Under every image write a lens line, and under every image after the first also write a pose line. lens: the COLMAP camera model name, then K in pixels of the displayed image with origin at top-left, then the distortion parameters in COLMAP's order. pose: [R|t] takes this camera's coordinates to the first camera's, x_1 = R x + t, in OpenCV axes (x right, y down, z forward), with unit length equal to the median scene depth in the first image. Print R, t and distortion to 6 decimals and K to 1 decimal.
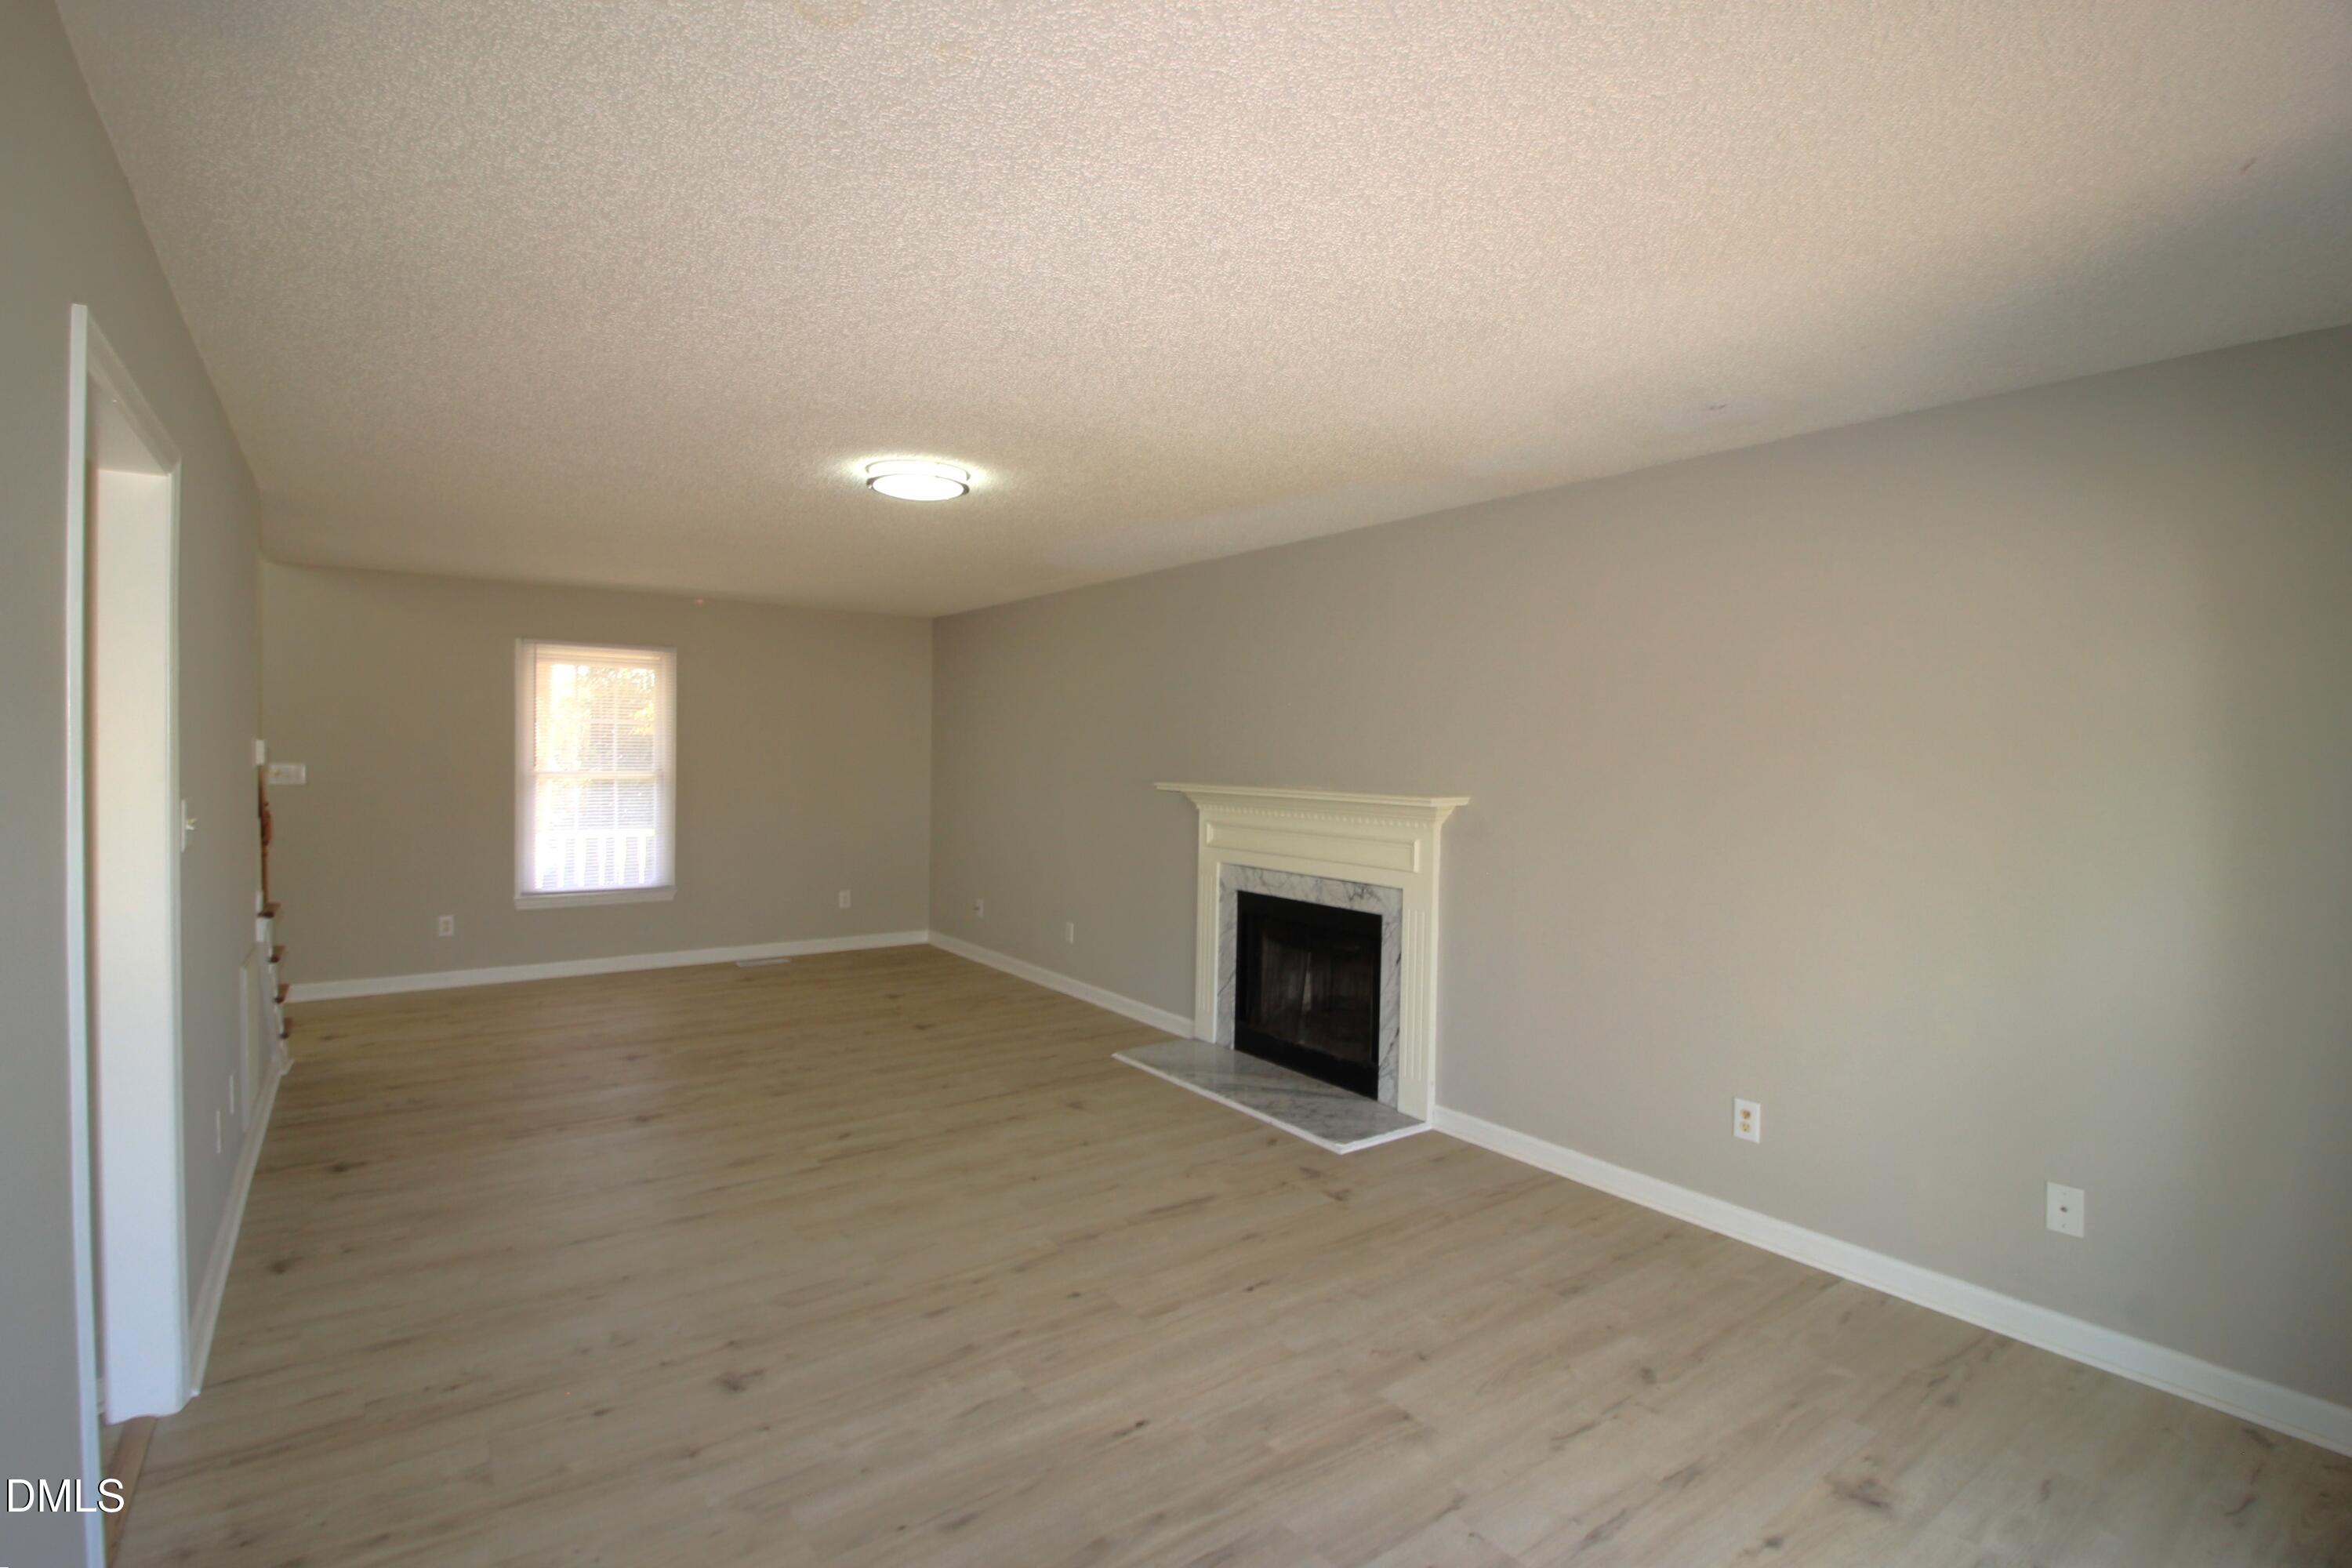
lens RADIAL K [[1105.8, 0, 1148.8], [0, 1105.8, 759.3], [0, 0, 1]] dist [0.001845, -0.012999]
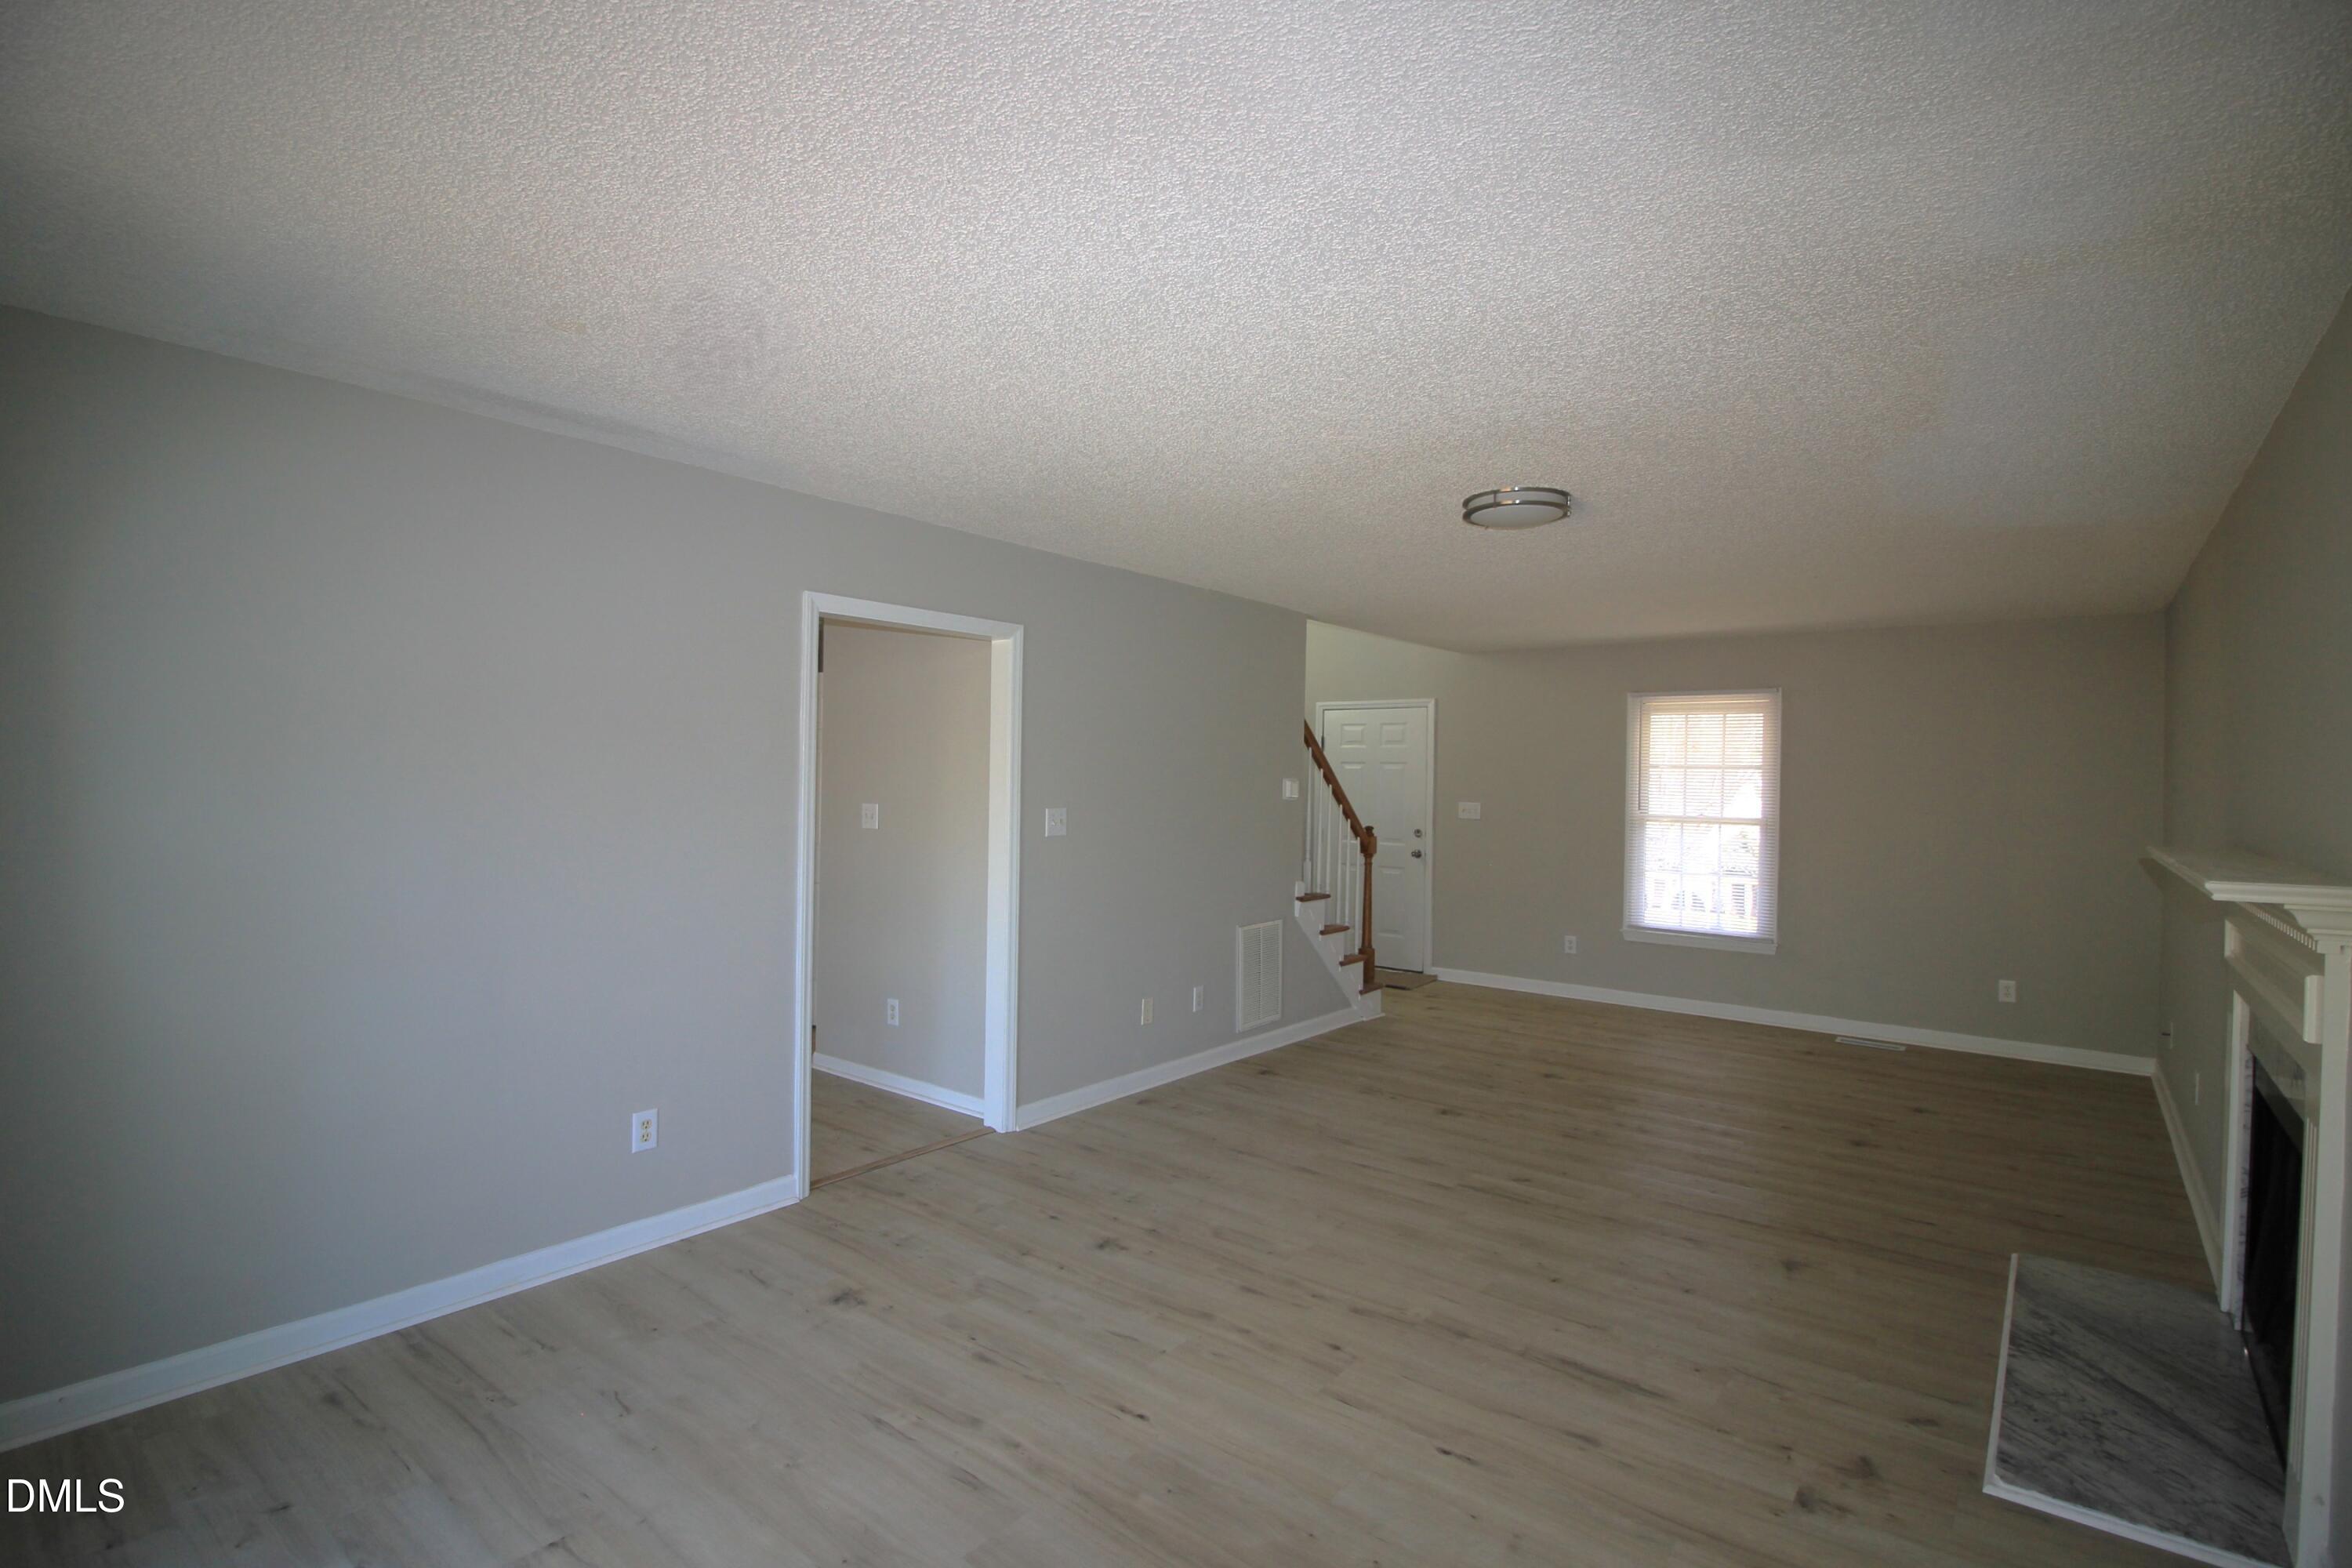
lens RADIAL K [[1107.5, 0, 1176.0], [0, 1107.5, 784.0], [0, 0, 1]] dist [0.000482, -0.015597]
pose [[0.277931, -0.004114, -0.960592, 0.653136], [-0.022907, 0.999678, -0.010909, 0.005011], [0.960328, 0.025036, 0.277747, 0.463282]]
